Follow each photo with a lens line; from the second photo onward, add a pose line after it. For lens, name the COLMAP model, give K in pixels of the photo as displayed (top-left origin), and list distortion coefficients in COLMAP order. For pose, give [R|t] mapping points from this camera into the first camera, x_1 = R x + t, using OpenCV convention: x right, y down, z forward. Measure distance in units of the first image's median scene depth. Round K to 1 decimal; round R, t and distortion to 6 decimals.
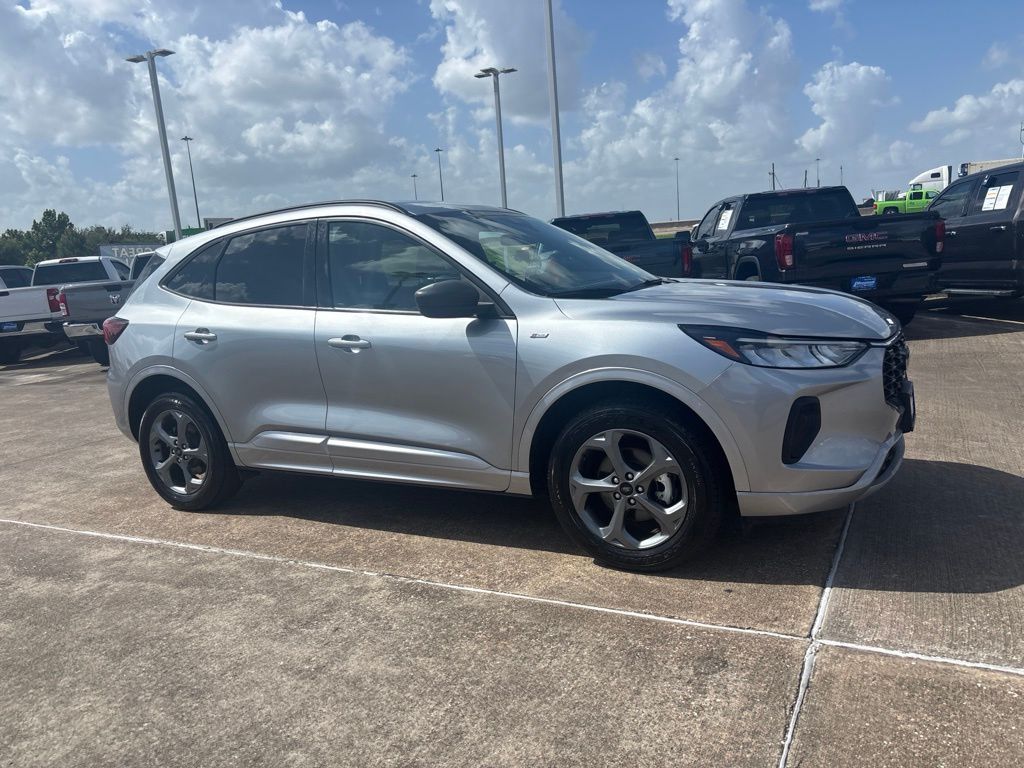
lens RADIAL K [[788.5, 0, 512.0], [0, 788.5, 384.0], [0, 0, 1]] dist [0.012215, 0.012589]
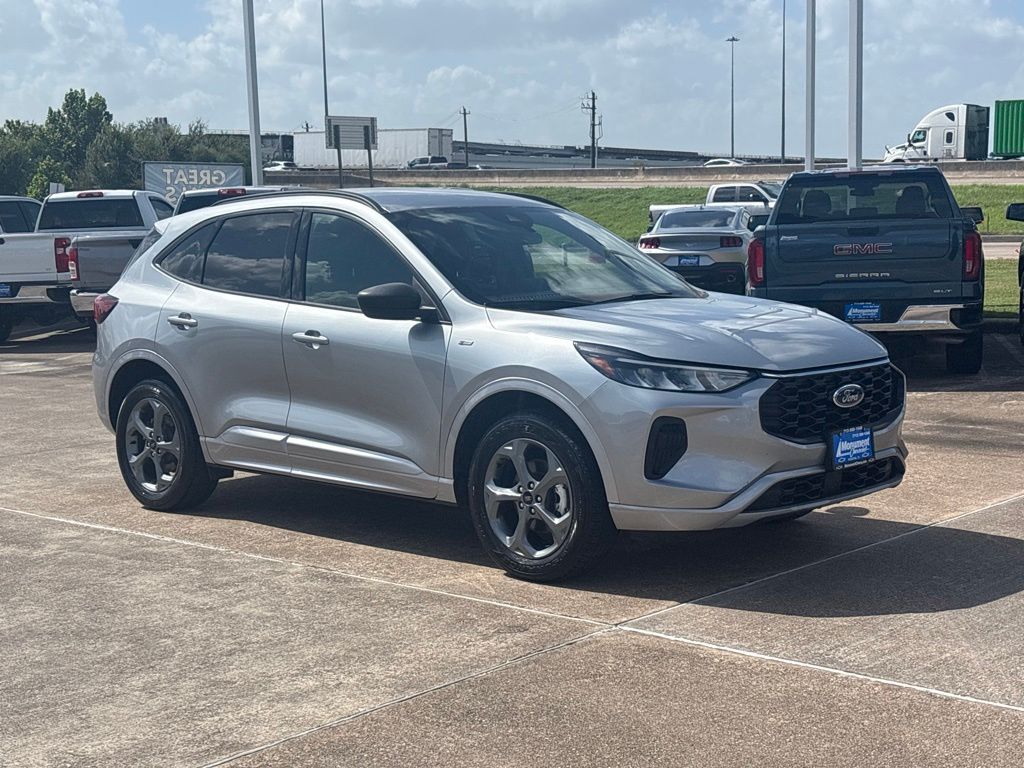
lens RADIAL K [[1482.2, 0, 512.0], [0, 1482.2, 384.0], [0, 0, 1]] dist [0.089155, -0.147928]
pose [[0.970672, 0.078895, -0.227094, 0.435165], [-0.087897, 0.995684, -0.029788, 0.035526], [0.223764, 0.048875, 0.973417, -0.698635]]
